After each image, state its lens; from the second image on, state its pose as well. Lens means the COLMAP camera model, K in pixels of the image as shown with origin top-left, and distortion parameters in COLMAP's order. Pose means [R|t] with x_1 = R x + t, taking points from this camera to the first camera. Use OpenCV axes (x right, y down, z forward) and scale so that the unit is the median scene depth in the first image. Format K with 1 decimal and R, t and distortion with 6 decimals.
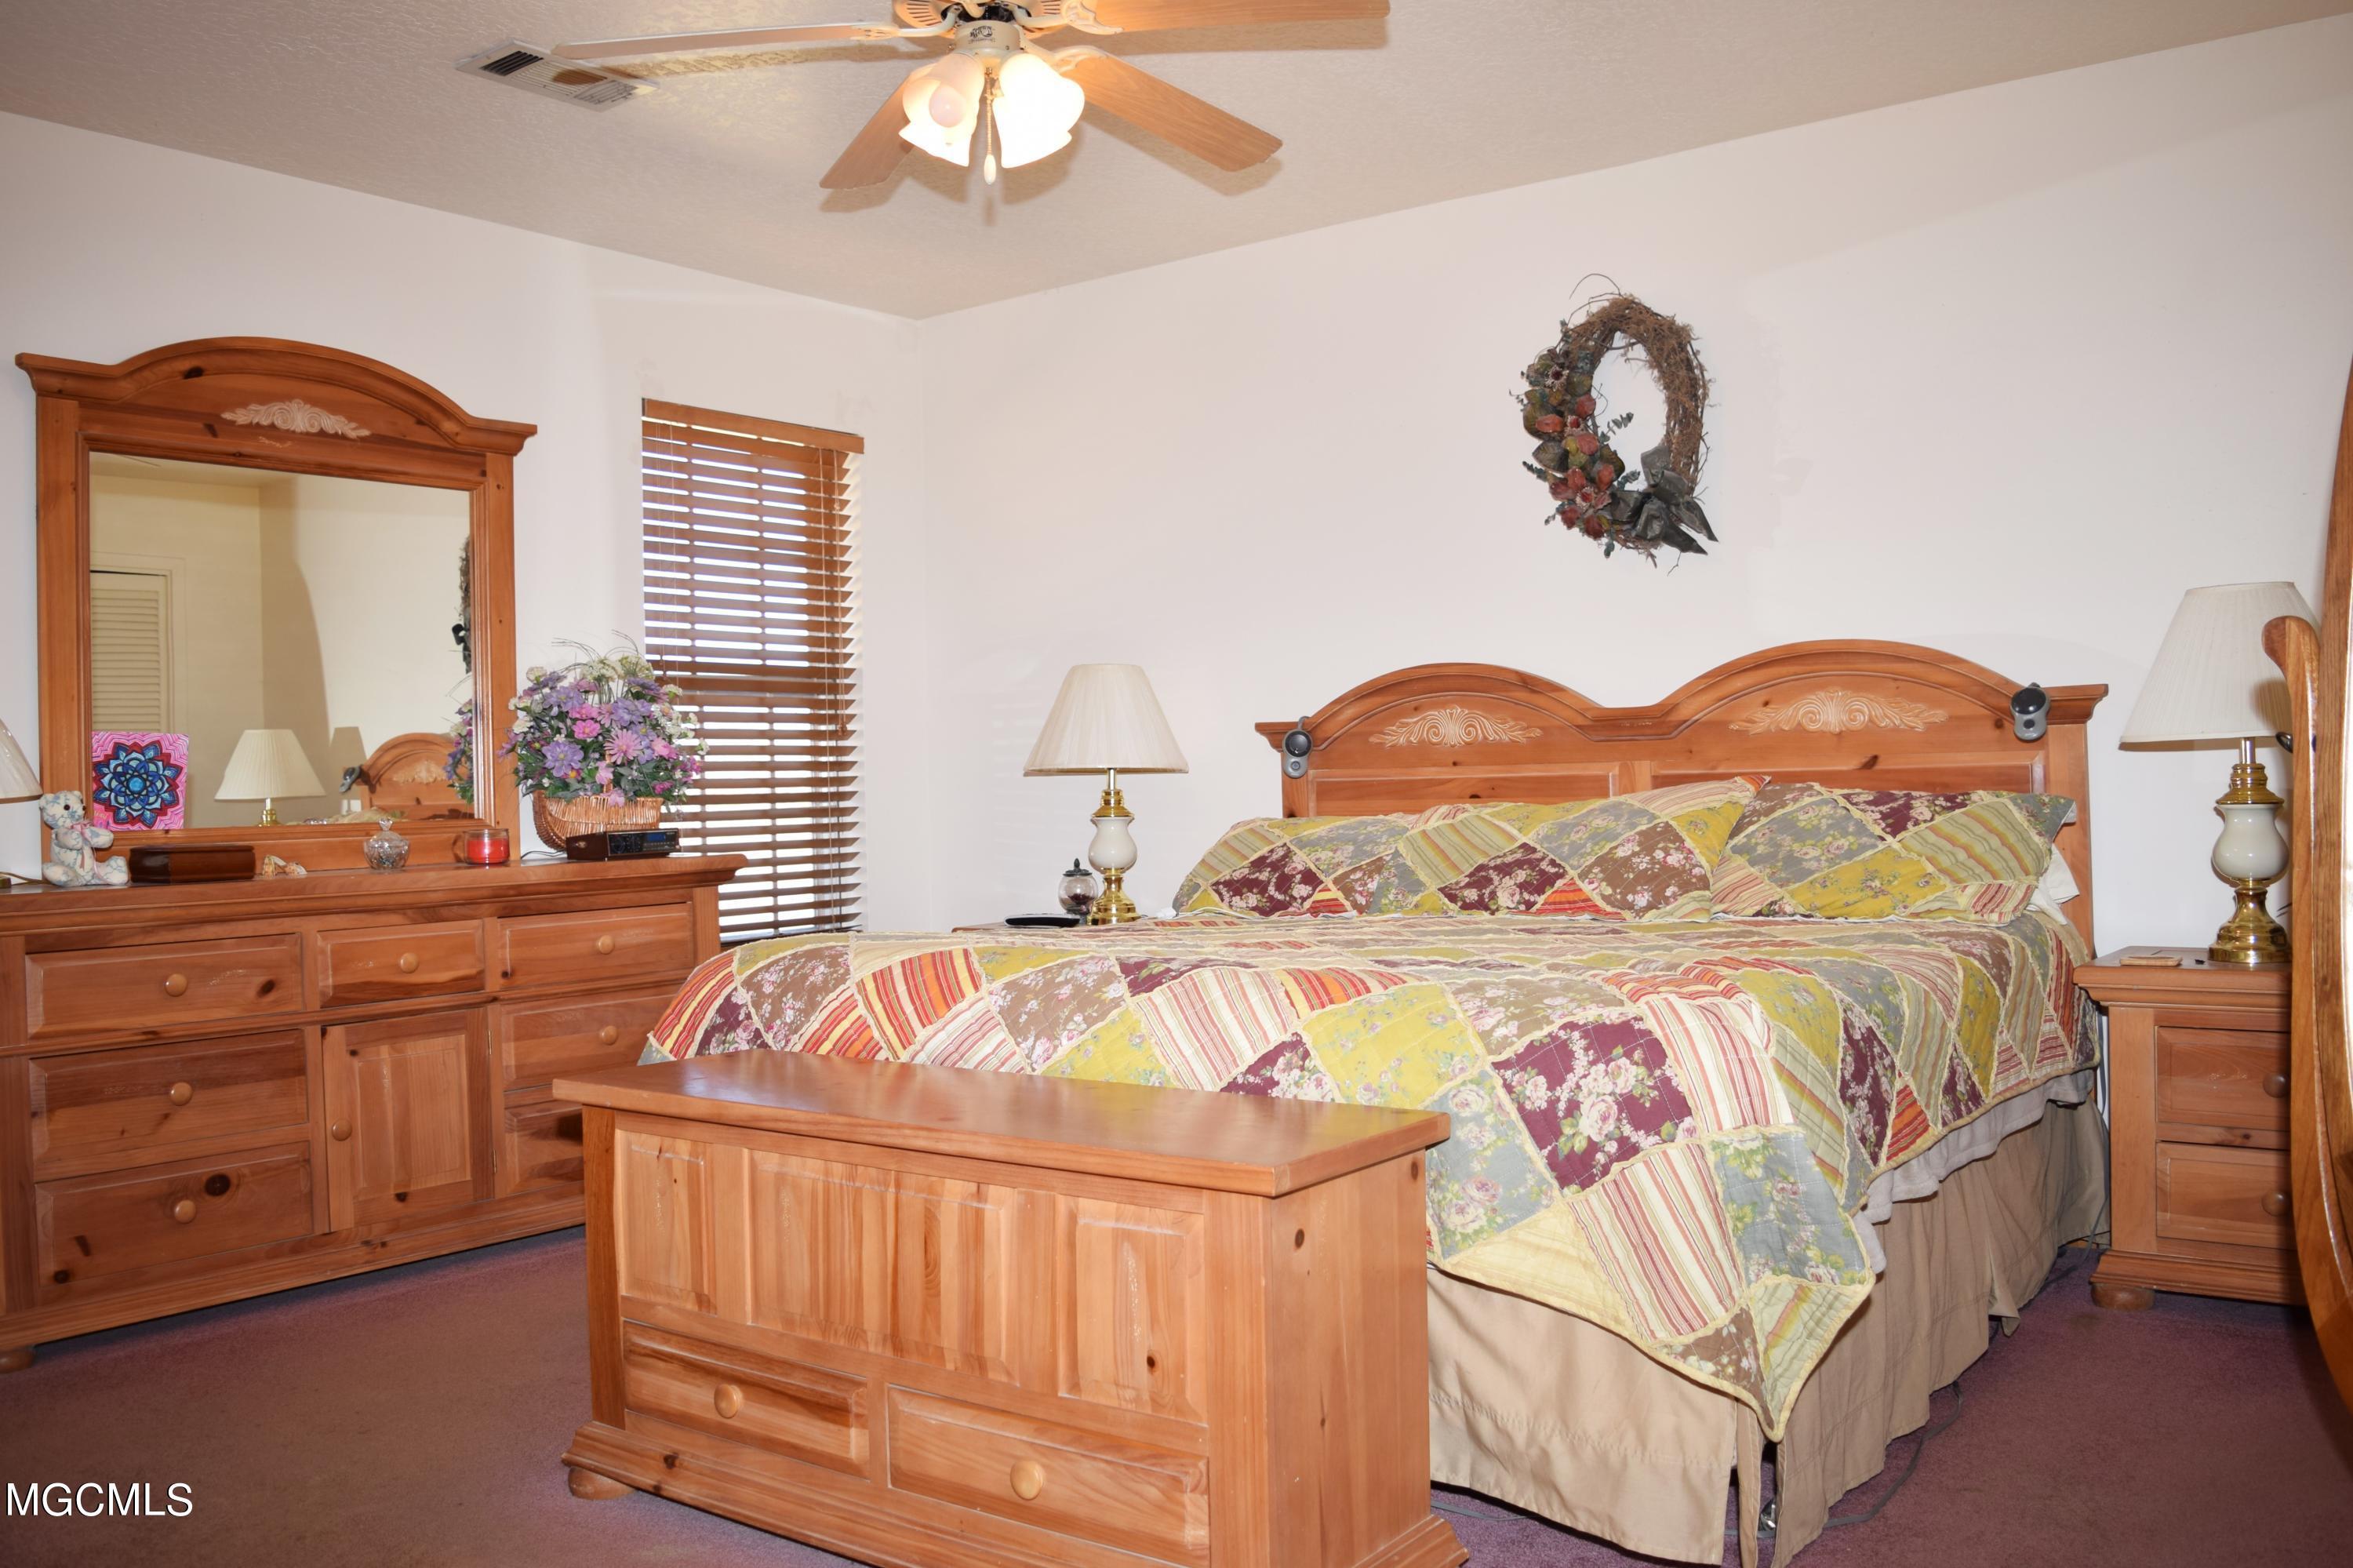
lens RADIAL K [[1922.0, 0, 1174.2], [0, 1922.0, 783.4], [0, 0, 1]] dist [-0.102962, 0.018340]
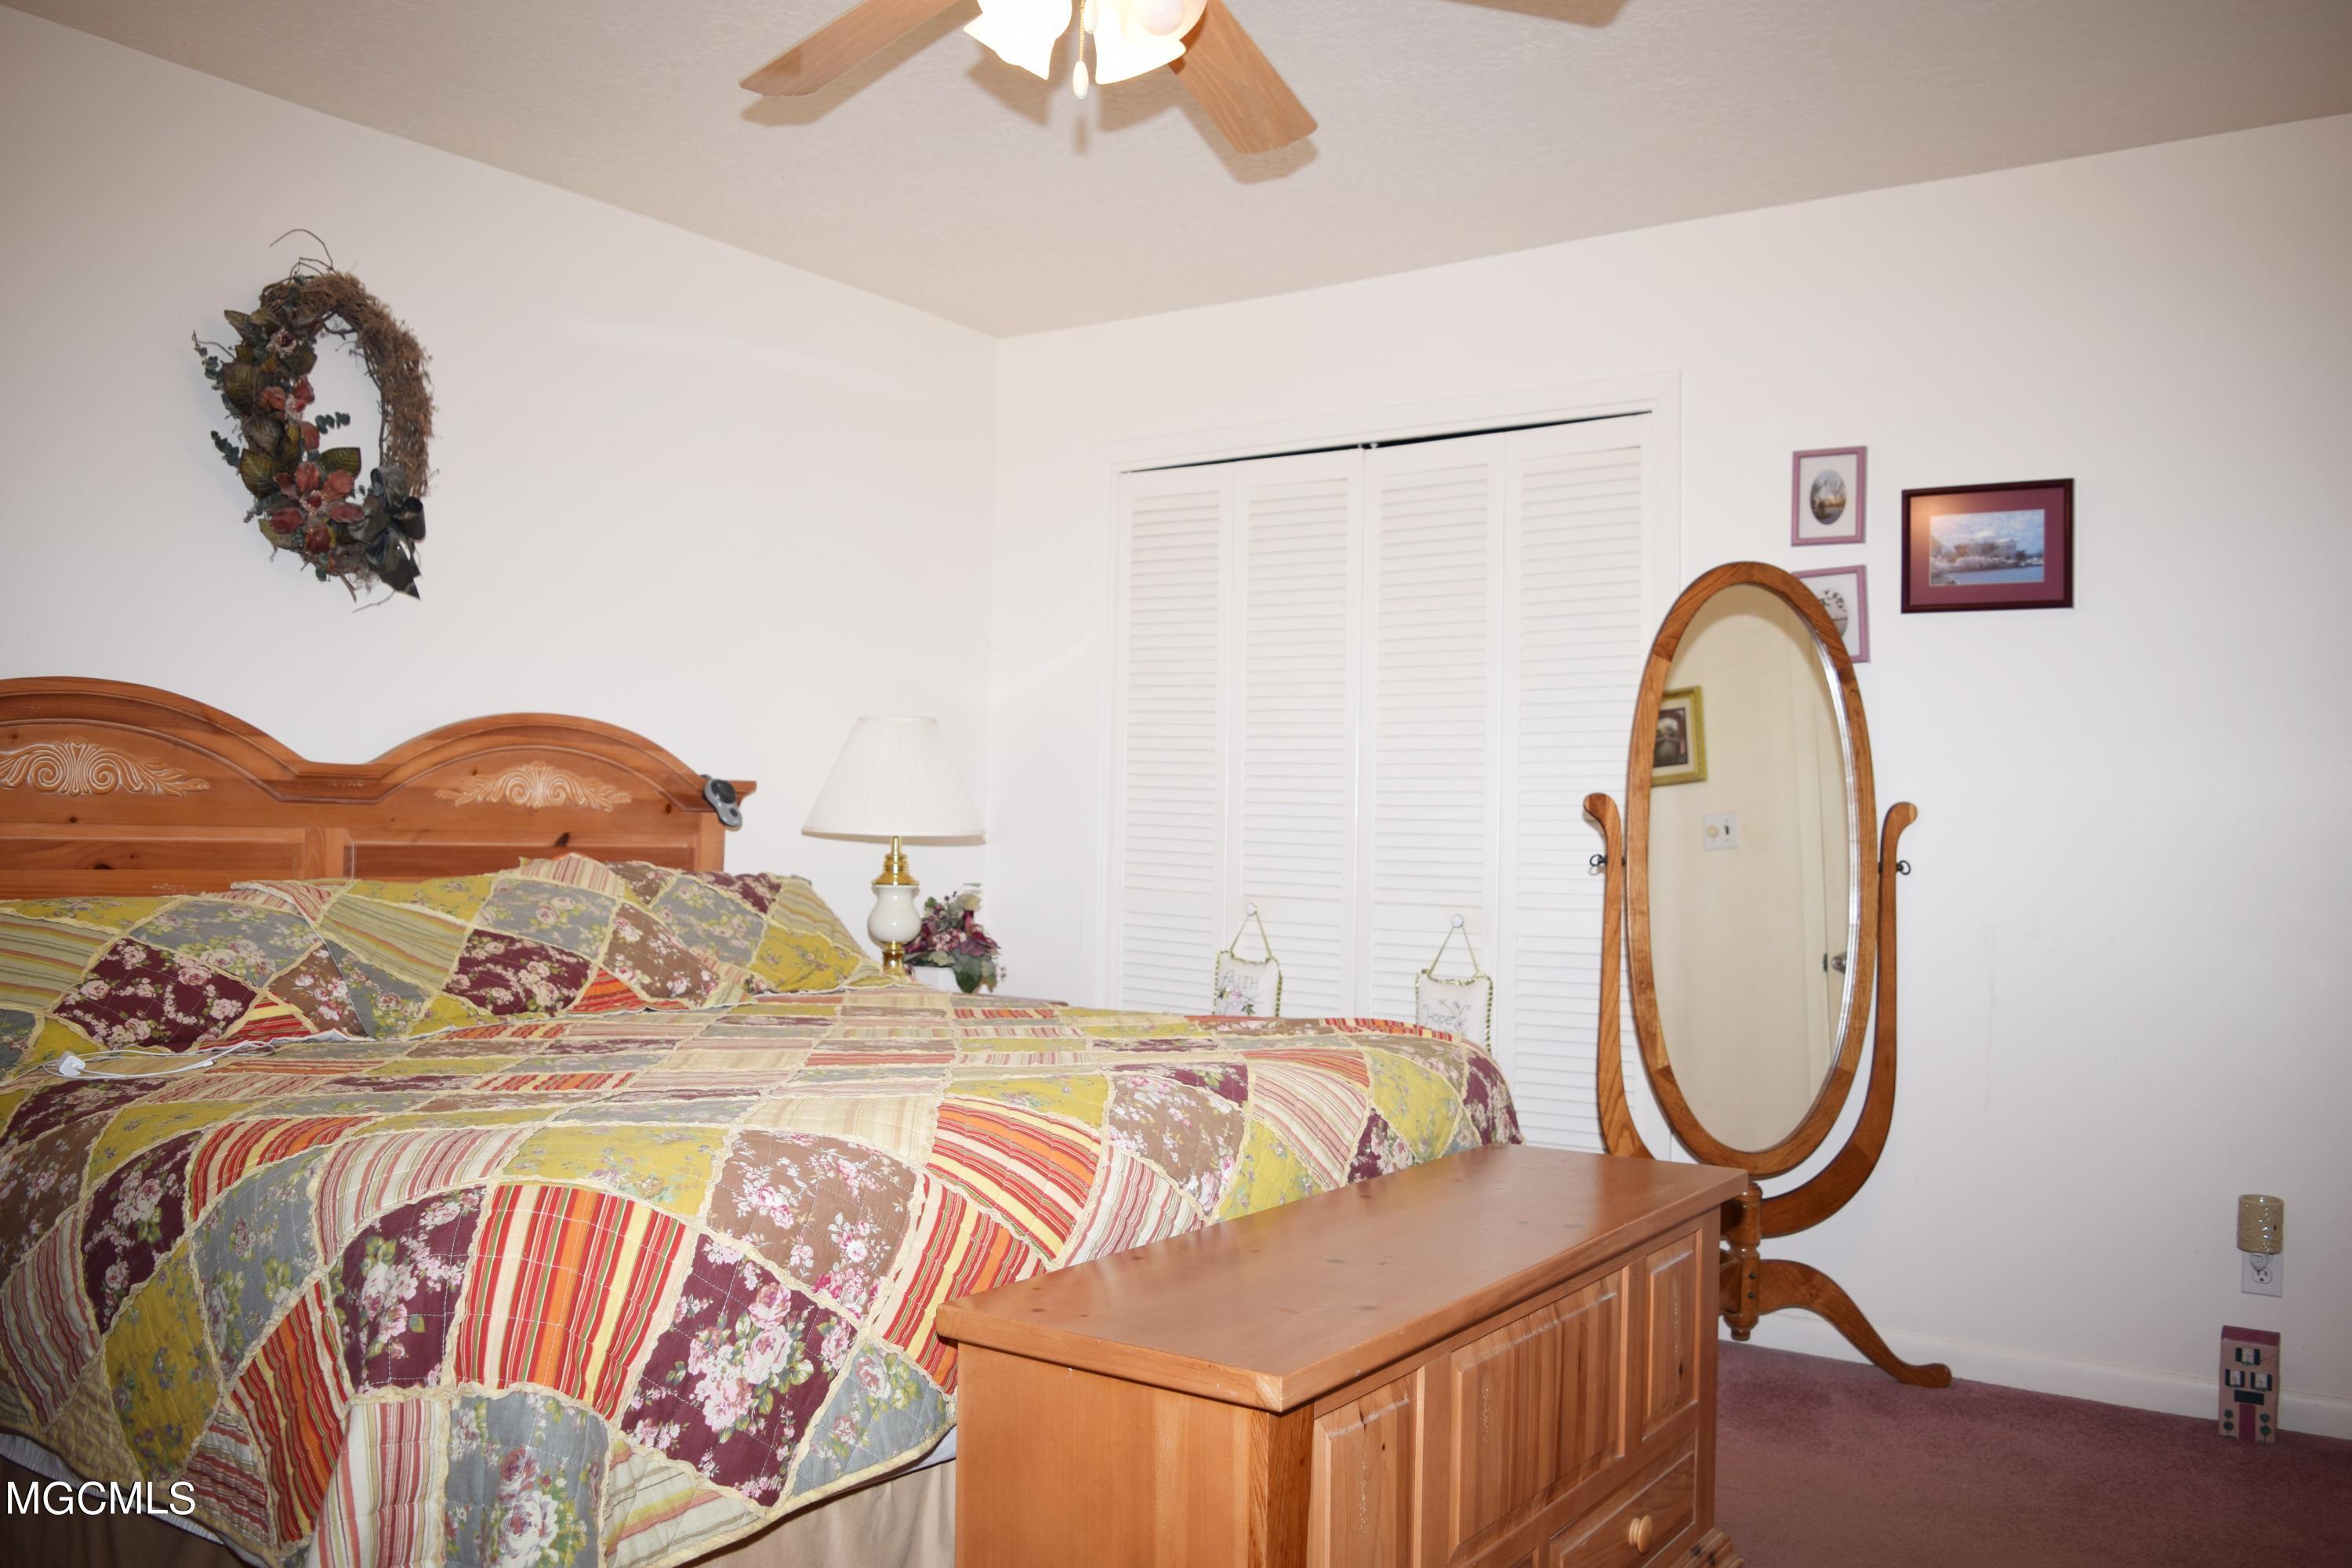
lens RADIAL K [[1826.2, 0, 1174.5], [0, 1826.2, 786.8], [0, 0, 1]] dist [-0.098890, 0.026076]
pose [[-0.014746, 0.049686, 0.998656, -0.585206], [-0.020037, 0.998549, -0.049976, 0.002096], [-0.999690, -0.020747, -0.013729, 0.687518]]
